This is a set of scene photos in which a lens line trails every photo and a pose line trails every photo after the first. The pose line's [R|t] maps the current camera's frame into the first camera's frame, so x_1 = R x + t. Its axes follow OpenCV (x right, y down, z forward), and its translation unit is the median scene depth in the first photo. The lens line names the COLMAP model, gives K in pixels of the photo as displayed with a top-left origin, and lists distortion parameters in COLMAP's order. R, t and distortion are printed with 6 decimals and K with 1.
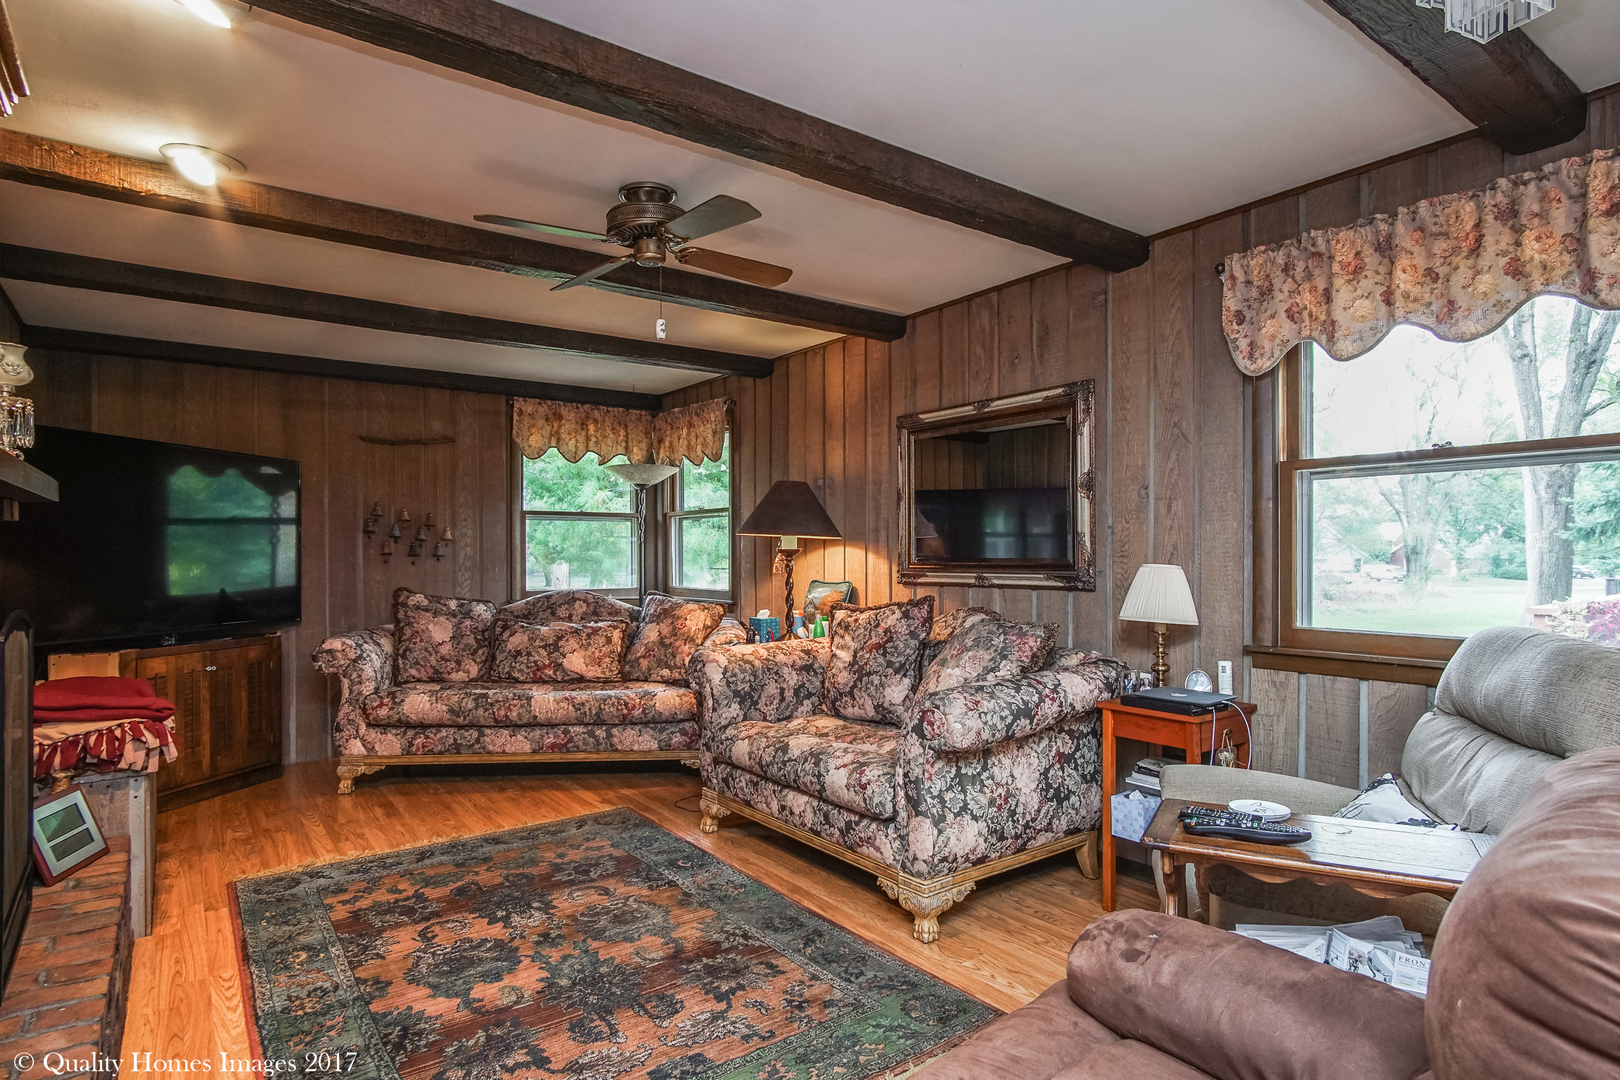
lens RADIAL K [[877.6, 0, 803.4], [0, 877.6, 549.2], [0, 0, 1]] dist [-0.009991, 0.000219]
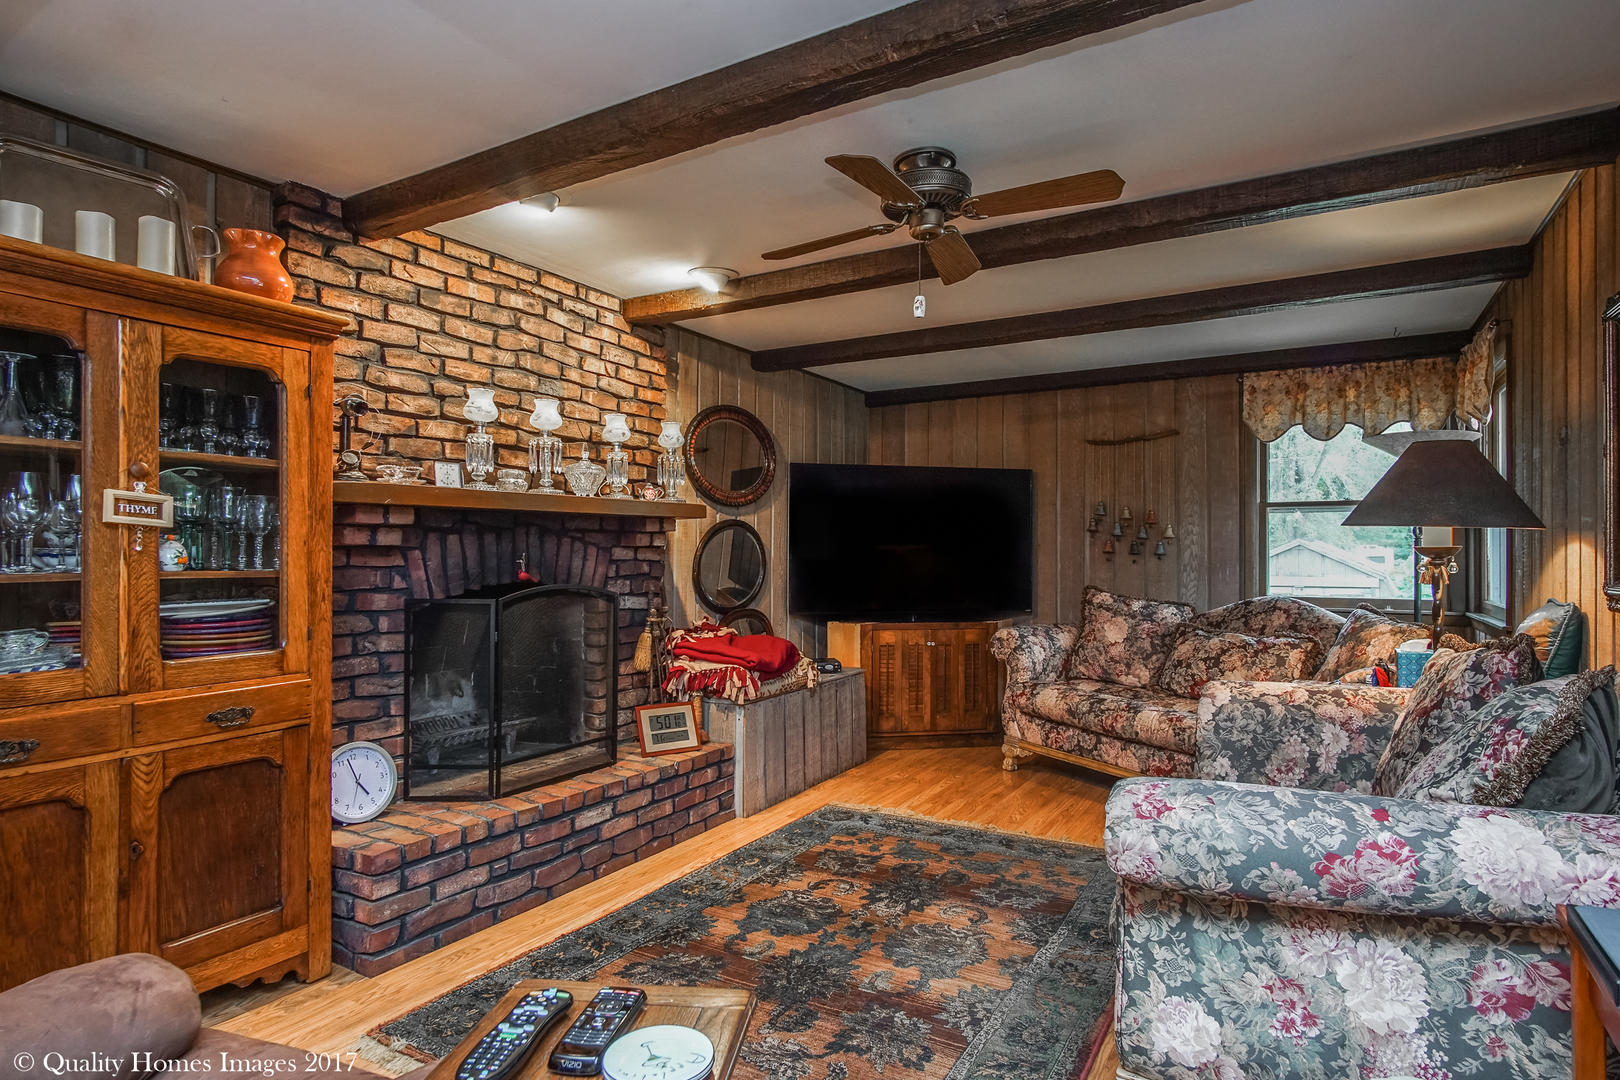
lens RADIAL K [[877.6, 0, 810.0], [0, 877.6, 540.0], [0, 0, 1]] dist [-0.009806, 0.001058]
pose [[0.397348, -0.009222, -0.917621, 0.386970], [0.001580, 0.999955, -0.009366, 0.000002], [0.917666, 0.002272, 0.397345, 0.329458]]
